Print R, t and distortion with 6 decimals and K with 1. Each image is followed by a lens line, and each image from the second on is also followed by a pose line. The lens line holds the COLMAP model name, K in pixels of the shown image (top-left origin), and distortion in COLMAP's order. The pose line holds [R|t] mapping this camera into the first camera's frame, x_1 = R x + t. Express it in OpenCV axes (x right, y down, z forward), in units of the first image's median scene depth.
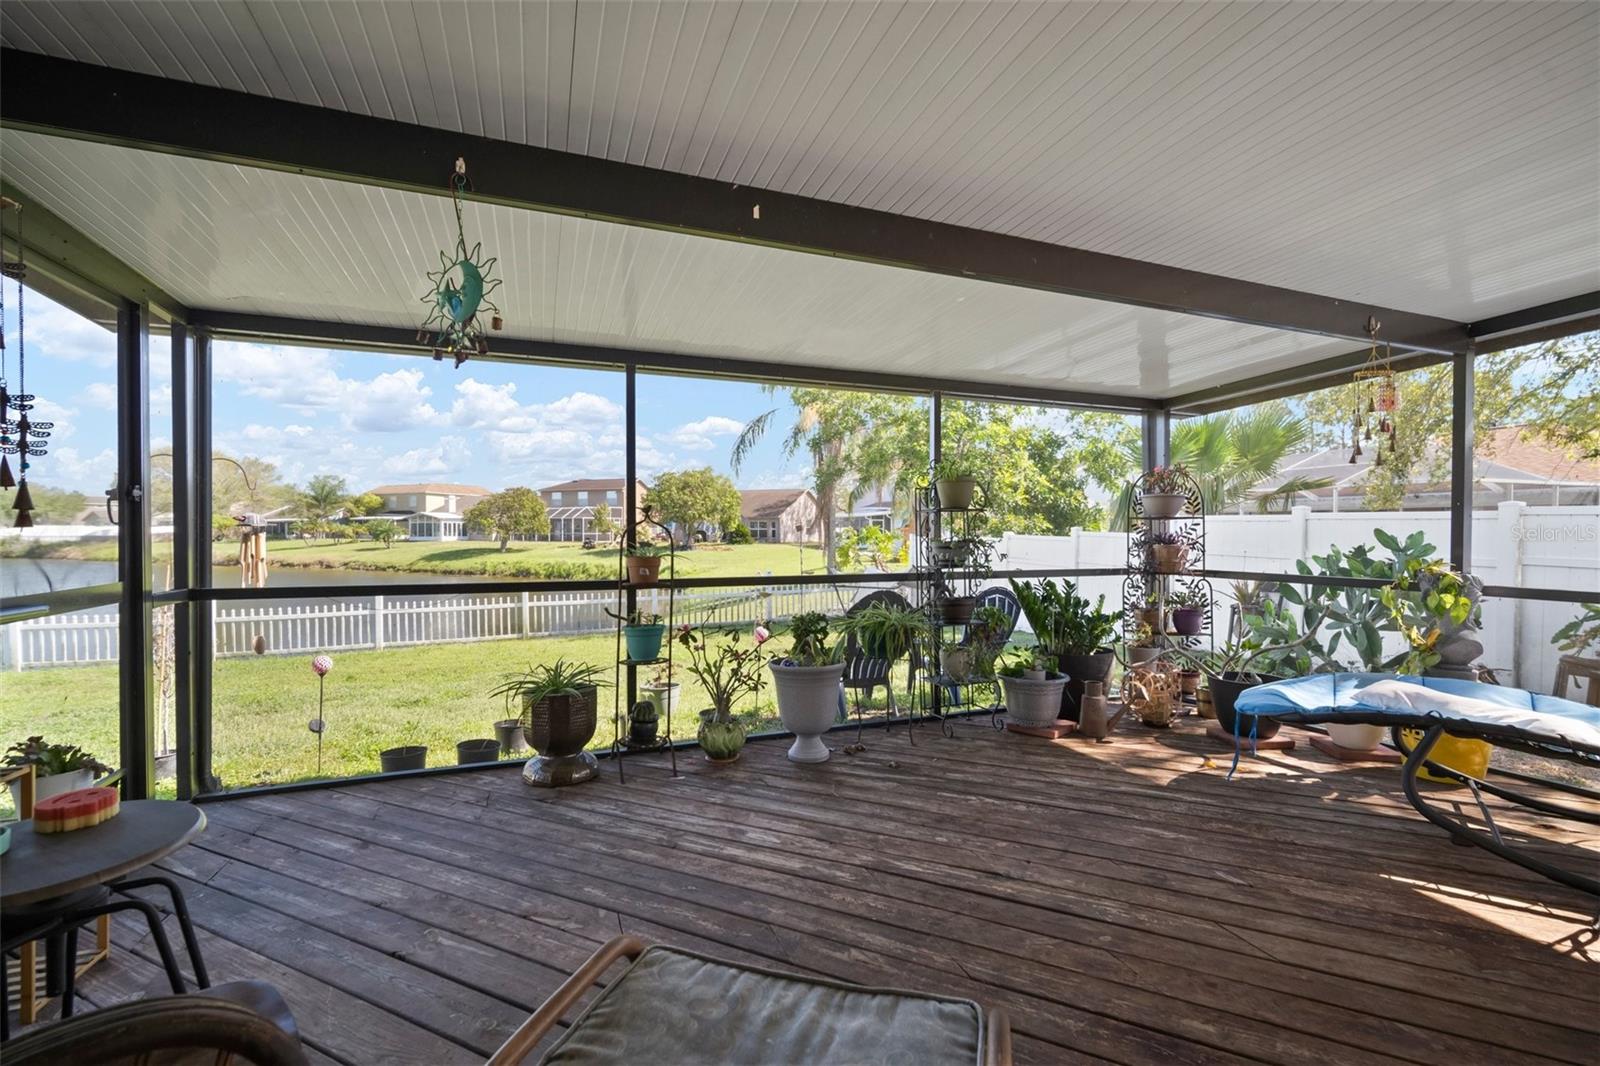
lens RADIAL K [[693.4, 0, 788.8], [0, 693.4, 534.4], [0, 0, 1]] dist [-0.006996, 0.002199]
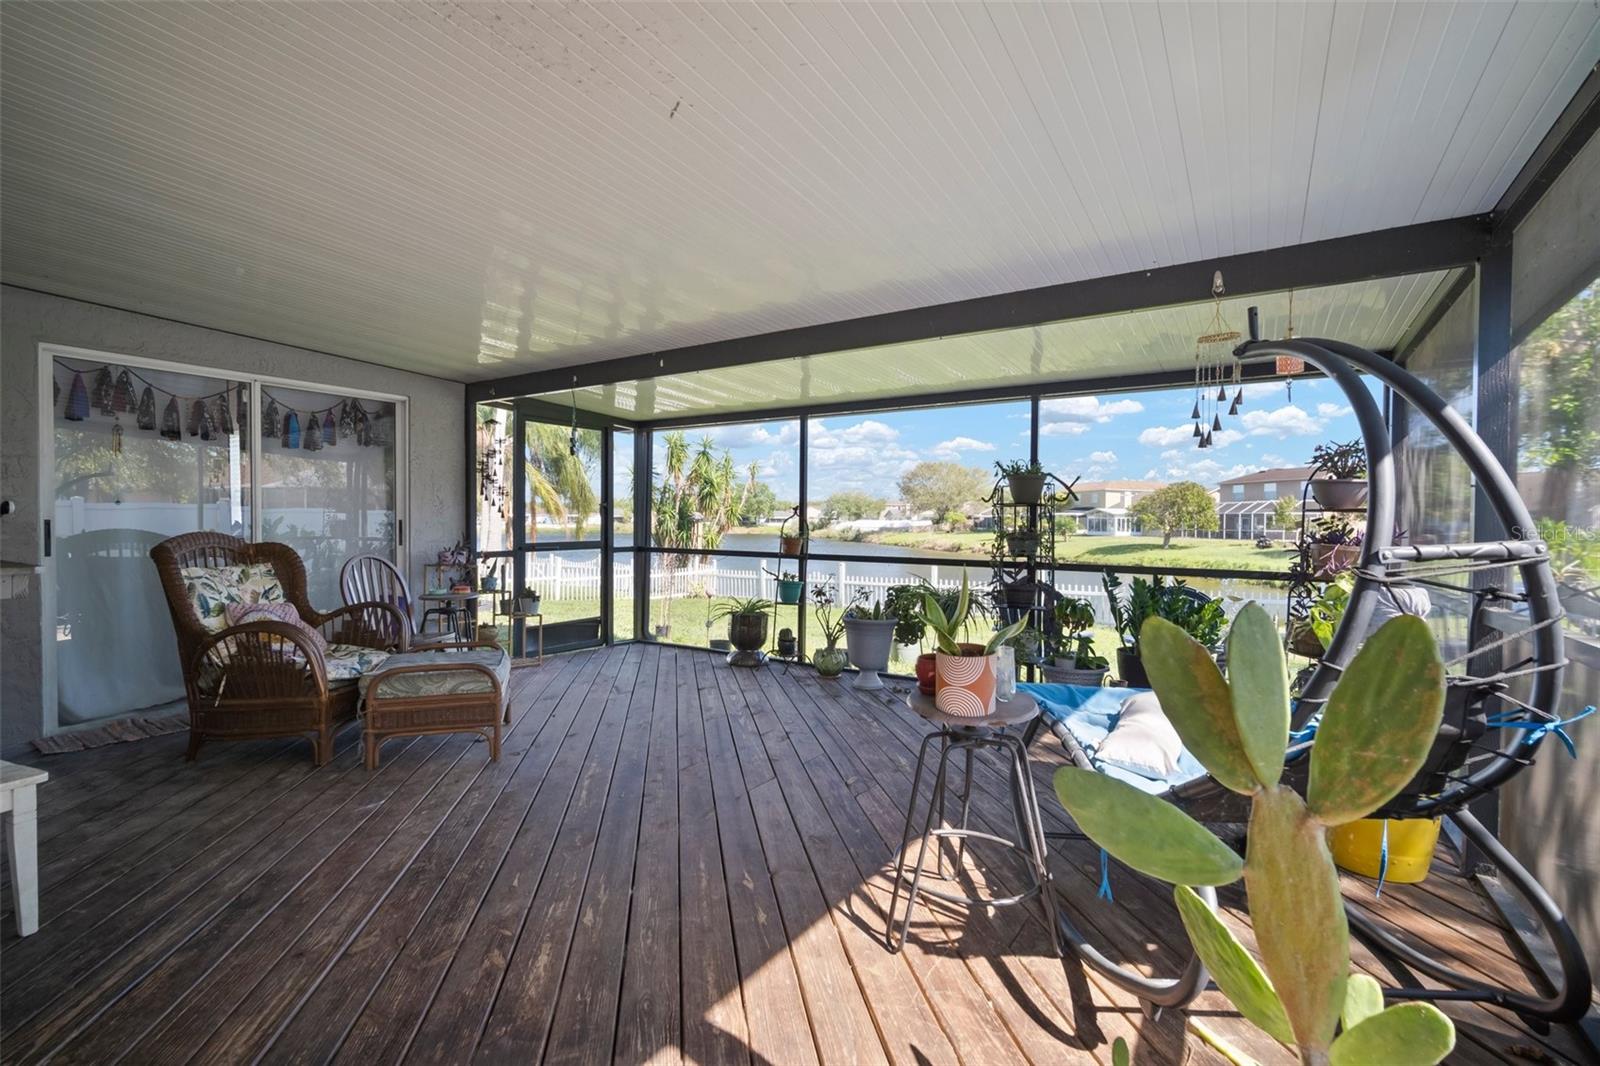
lens RADIAL K [[693.4, 0, 795.4], [0, 693.4, 526.8], [0, 0, 1]] dist [-0.006996, 0.002199]
pose [[0.588129, 0.011027, -0.808692, 0.774880], [-0.015058, 0.999883, 0.002683, 0.001955], [0.808627, 0.010599, 0.588226, 0.053932]]
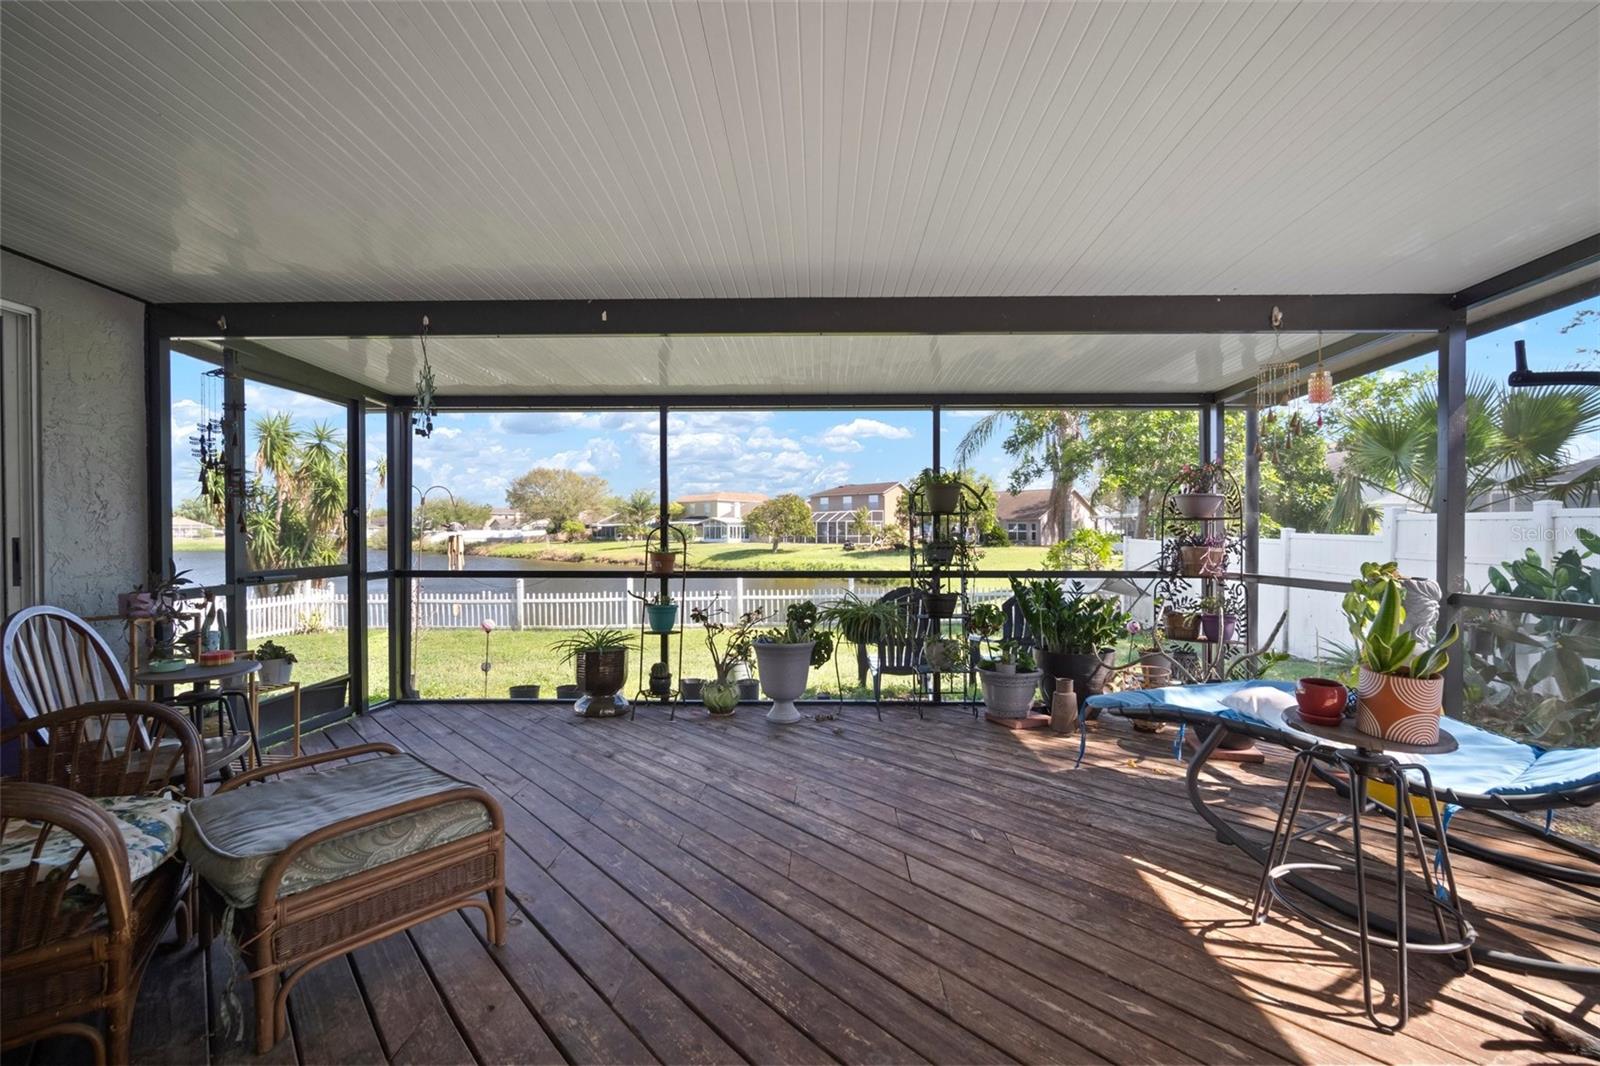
lens RADIAL K [[693.4, 0, 791.5], [0, 693.4, 530.7], [0, 0, 1]] dist [-0.006996, 0.002199]
pose [[0.924129, -0.002965, -0.382069, 0.372384], [-0.000562, 0.999958, -0.009121, 0.001957], [0.382080, 0.008643, 0.924089, -0.085504]]
